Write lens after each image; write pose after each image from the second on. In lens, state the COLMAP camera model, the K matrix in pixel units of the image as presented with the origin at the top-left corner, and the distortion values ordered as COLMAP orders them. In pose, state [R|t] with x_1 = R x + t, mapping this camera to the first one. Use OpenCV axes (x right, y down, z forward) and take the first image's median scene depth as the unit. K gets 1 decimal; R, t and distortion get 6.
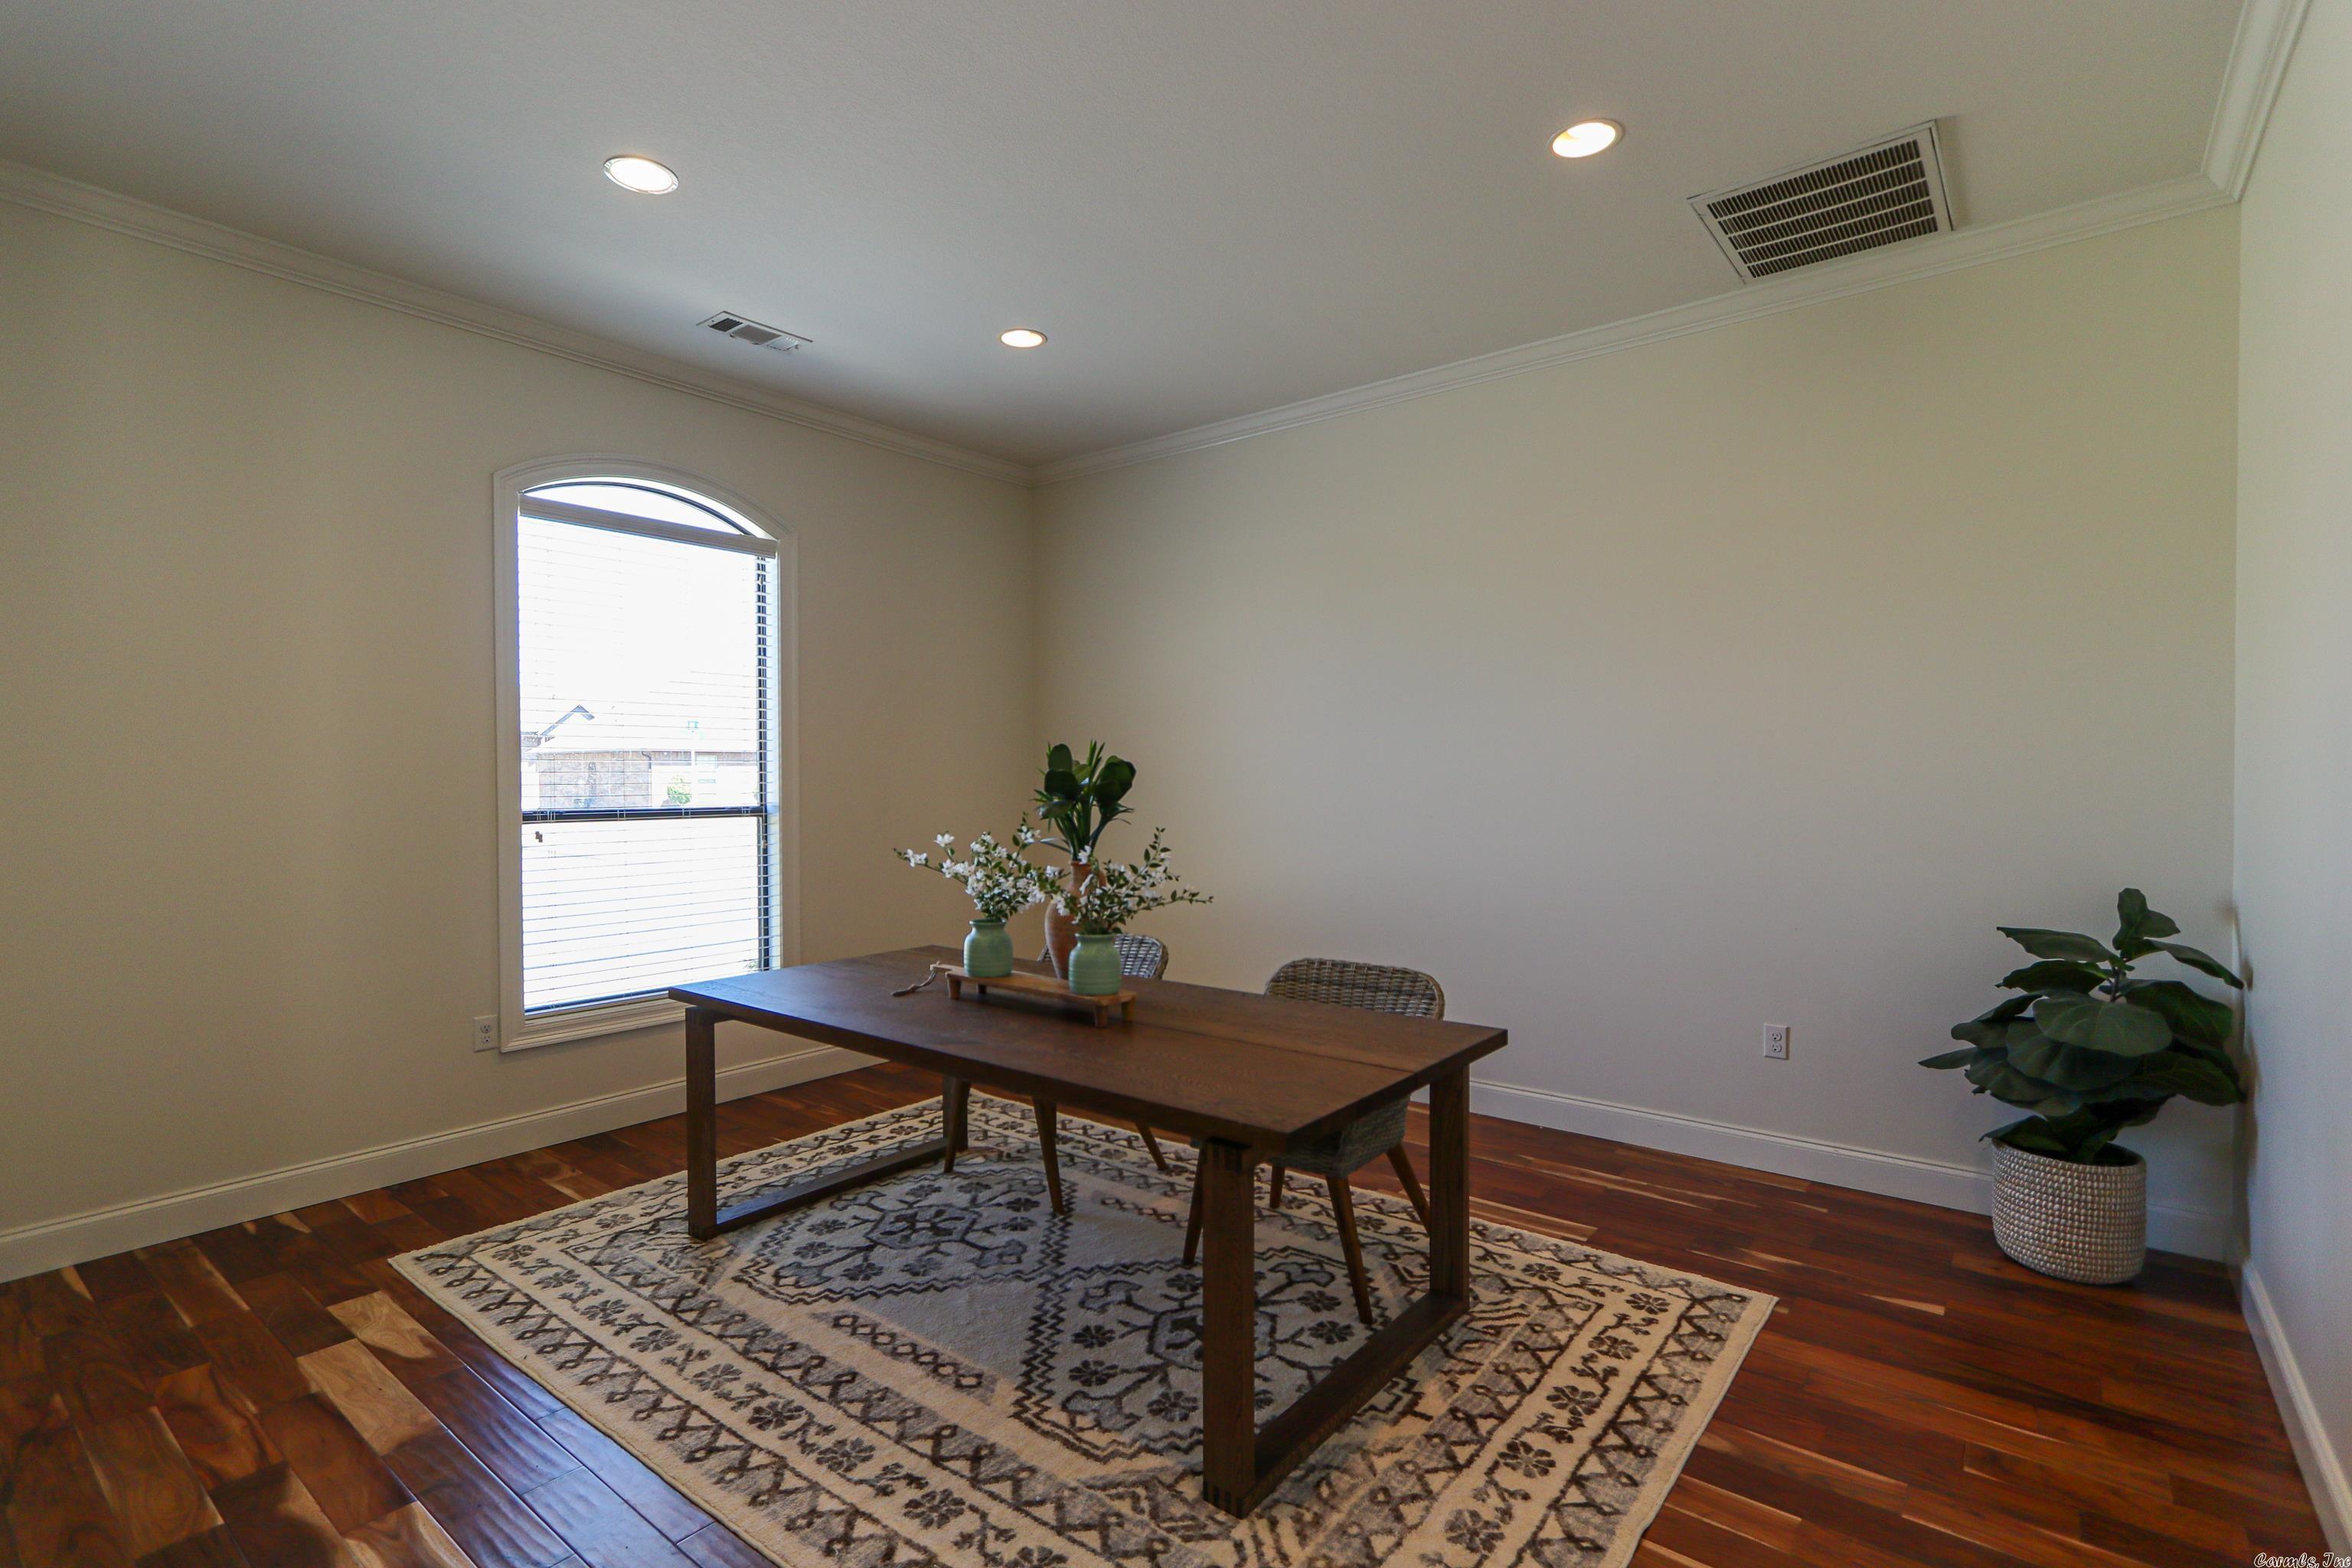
lens RADIAL K [[1130.9, 0, 1188.9], [0, 1130.9, 762.7], [0, 0, 1]] dist [-0.004326, 0.003968]
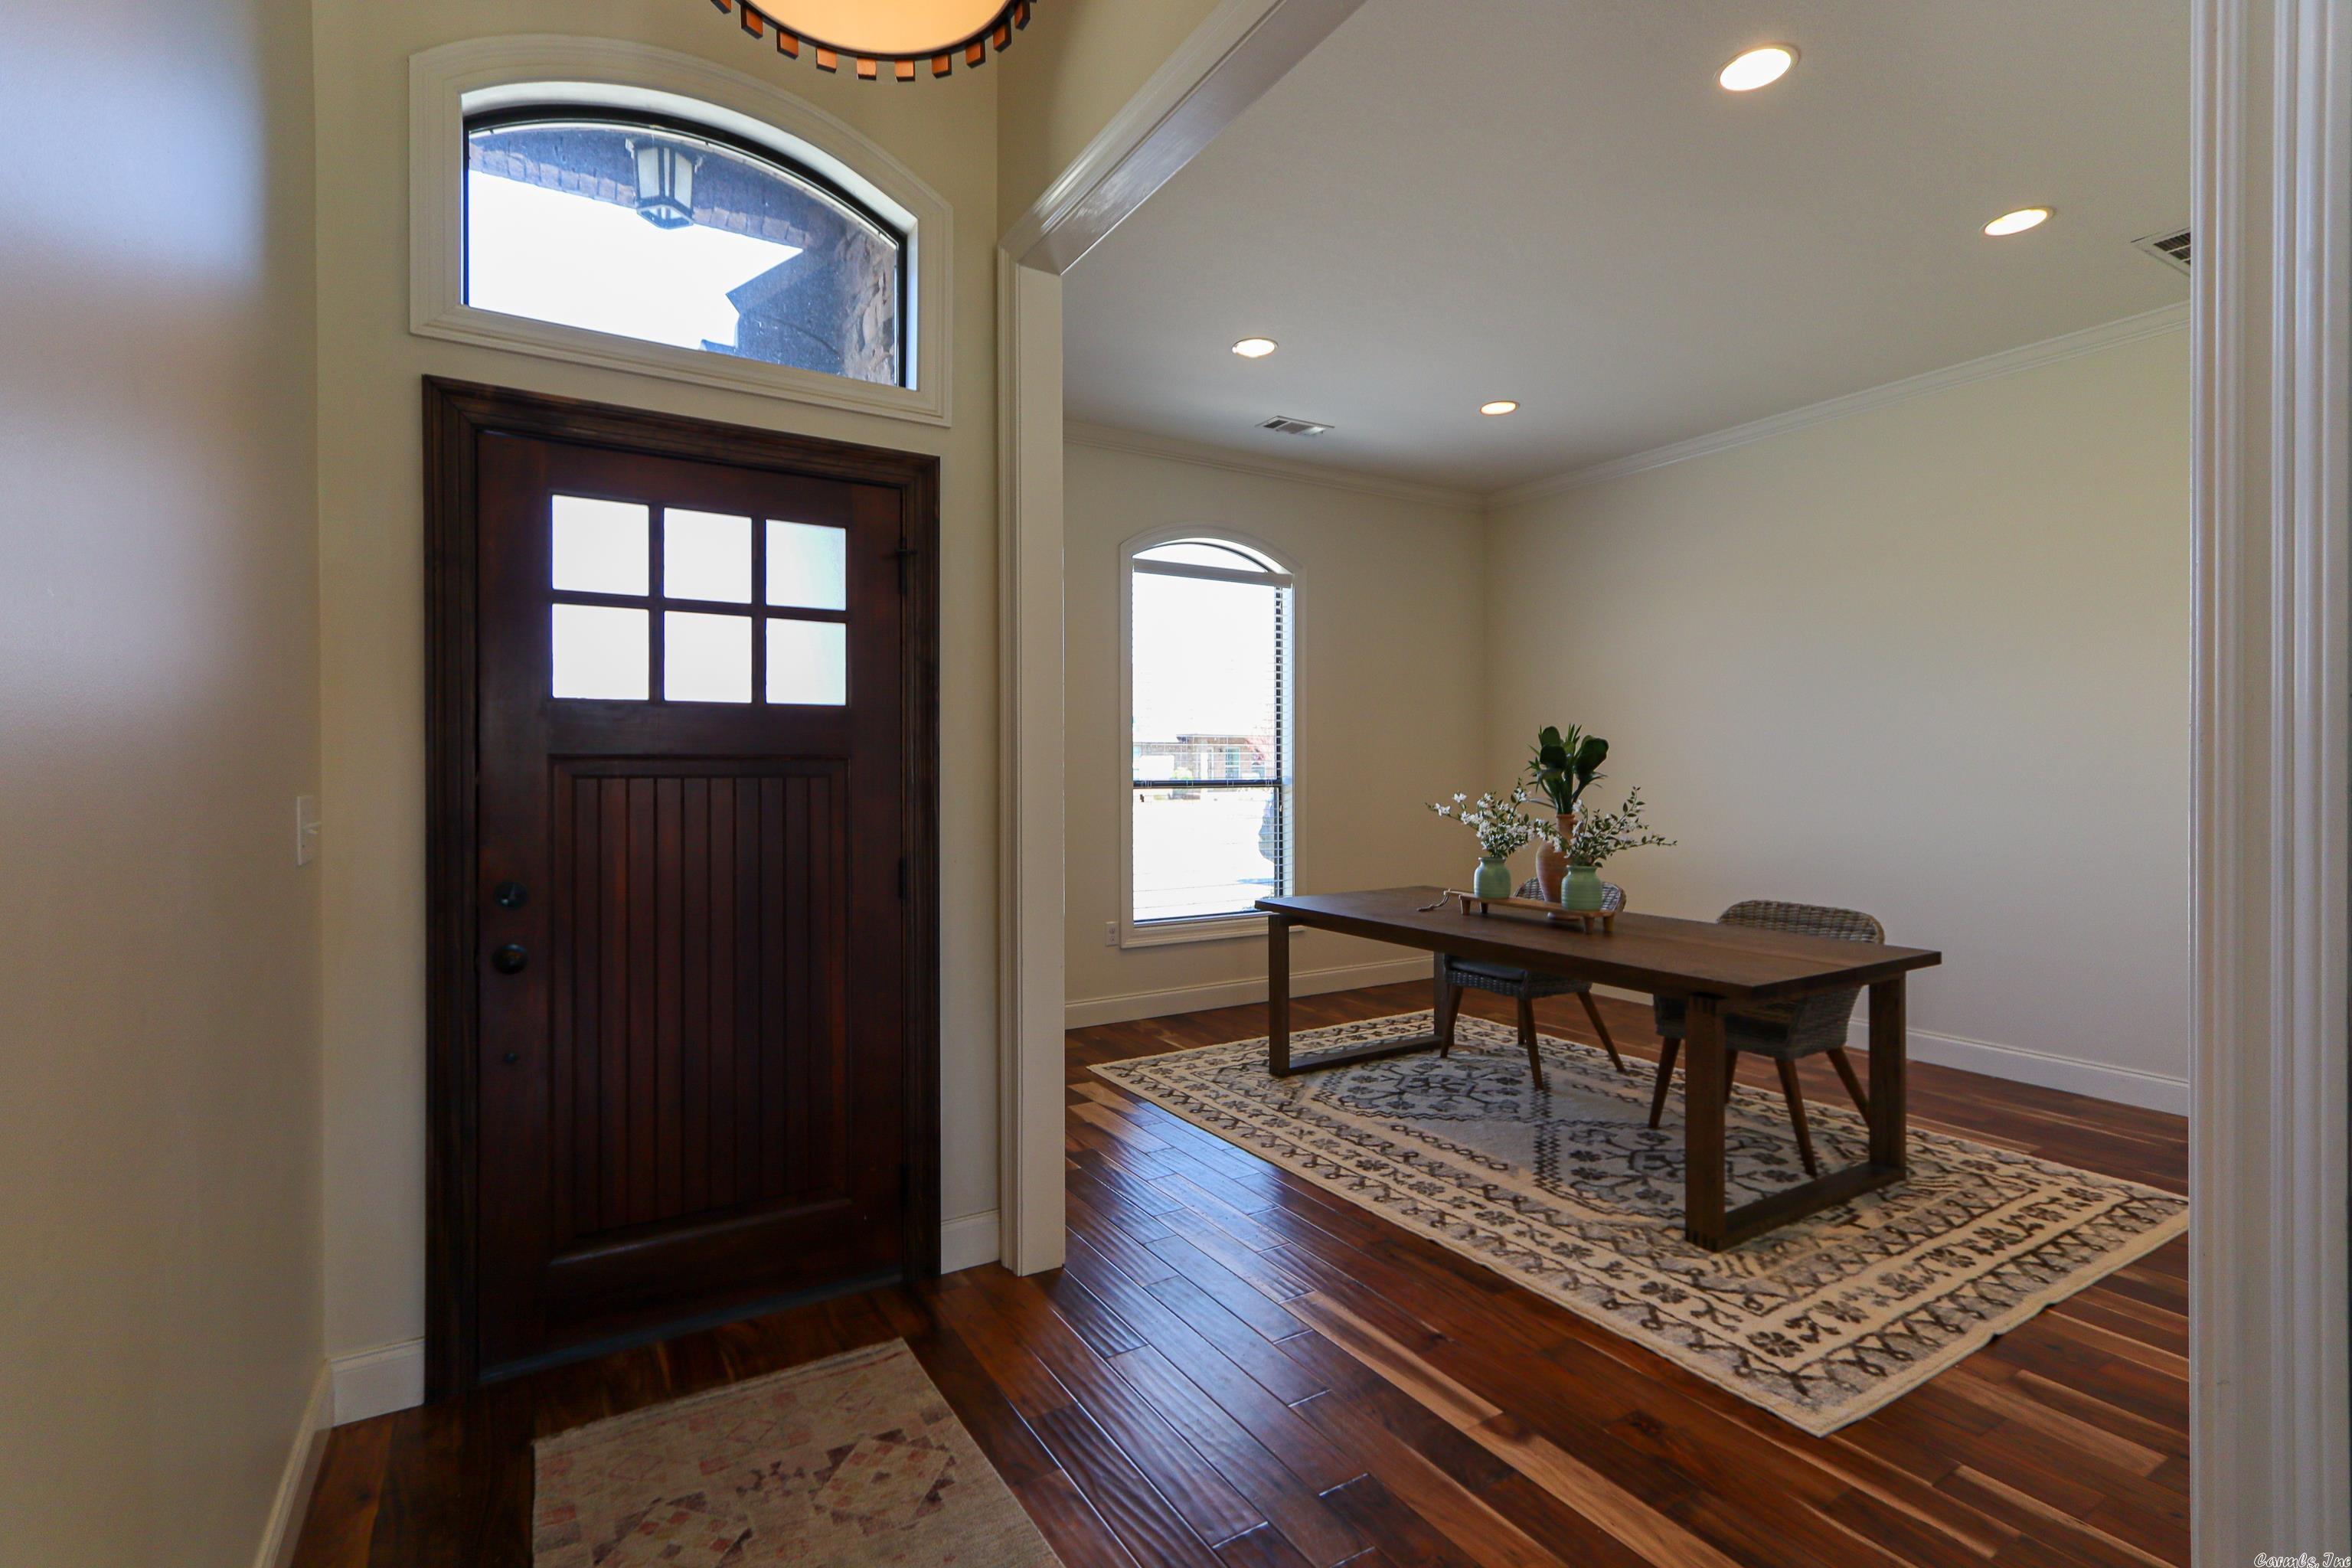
lens RADIAL K [[1130.9, 0, 1155.9], [0, 1130.9, 763.5], [0, 0, 1]] dist [-0.004326, 0.003968]
pose [[0.934431, -0.002053, -0.356139, -0.071032], [0.005325, 0.999952, 0.008210, 0.013591], [0.356105, -0.009568, 0.934397, -0.405805]]
